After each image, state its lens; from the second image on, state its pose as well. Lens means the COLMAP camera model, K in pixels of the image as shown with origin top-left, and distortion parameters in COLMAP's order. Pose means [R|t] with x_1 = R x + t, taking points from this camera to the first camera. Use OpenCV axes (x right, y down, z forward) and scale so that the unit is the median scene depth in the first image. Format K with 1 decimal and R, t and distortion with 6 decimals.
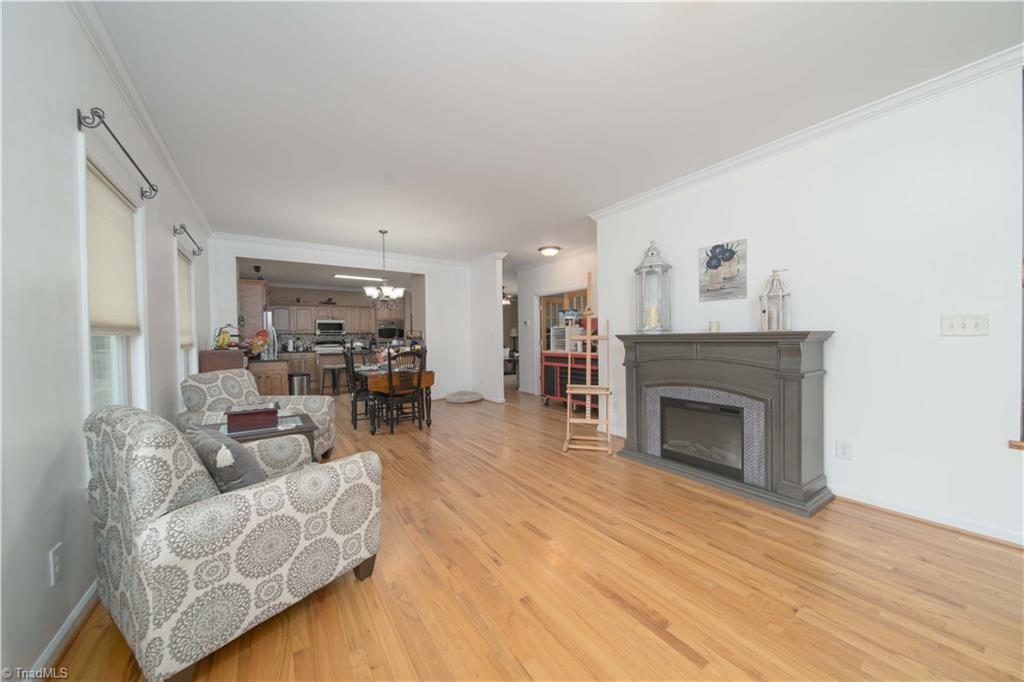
lens RADIAL K [[358.3, 0, 511.0], [0, 358.3, 342.7], [0, 0, 1]] dist [-0.002048, -0.000204]
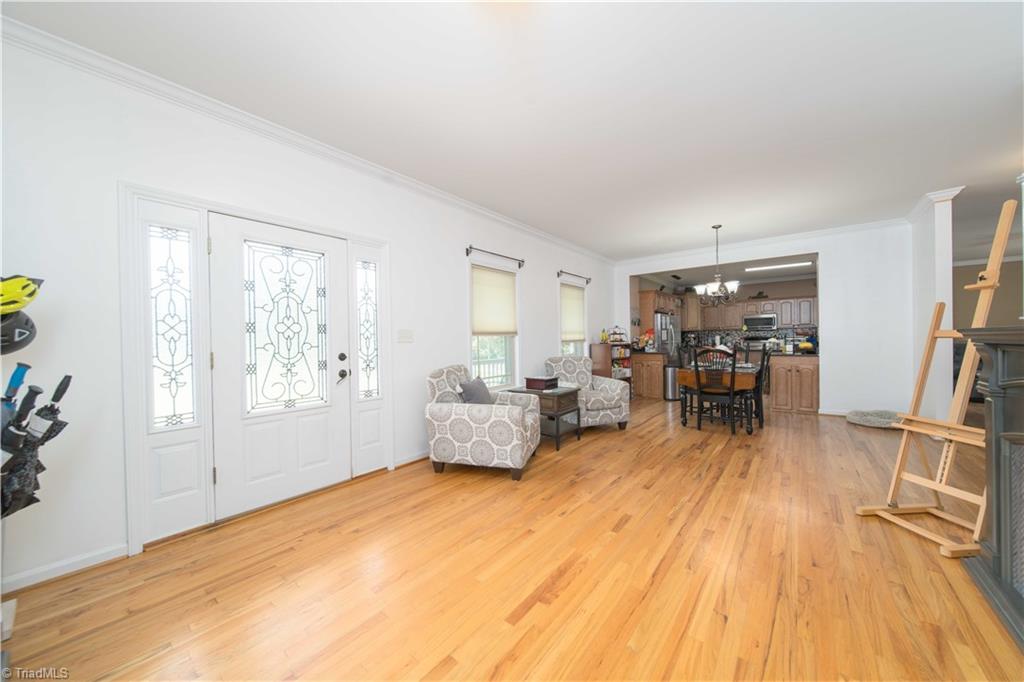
lens RADIAL K [[358.3, 0, 511.0], [0, 358.3, 342.7], [0, 0, 1]] dist [-0.002048, -0.000204]
pose [[0.295115, 0.016327, -0.955322, 0.737352], [-0.002024, 0.999862, 0.016463, -0.011482], [0.955460, -0.002925, 0.295108, 0.299062]]
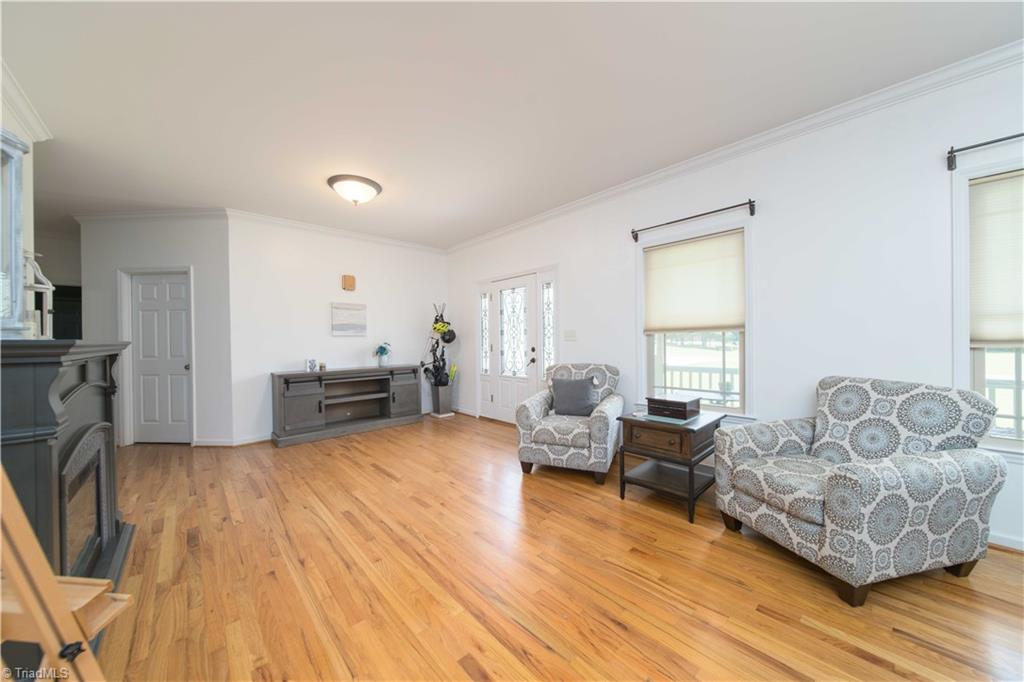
lens RADIAL K [[358.3, 0, 511.0], [0, 358.3, 342.7], [0, 0, 1]] dist [-0.002048, -0.000204]
pose [[-0.989286, 0.024182, -0.143974, -0.055587], [0.021191, 0.999527, 0.022274, -0.020927], [0.144445, 0.018984, -0.989331, 1.708190]]
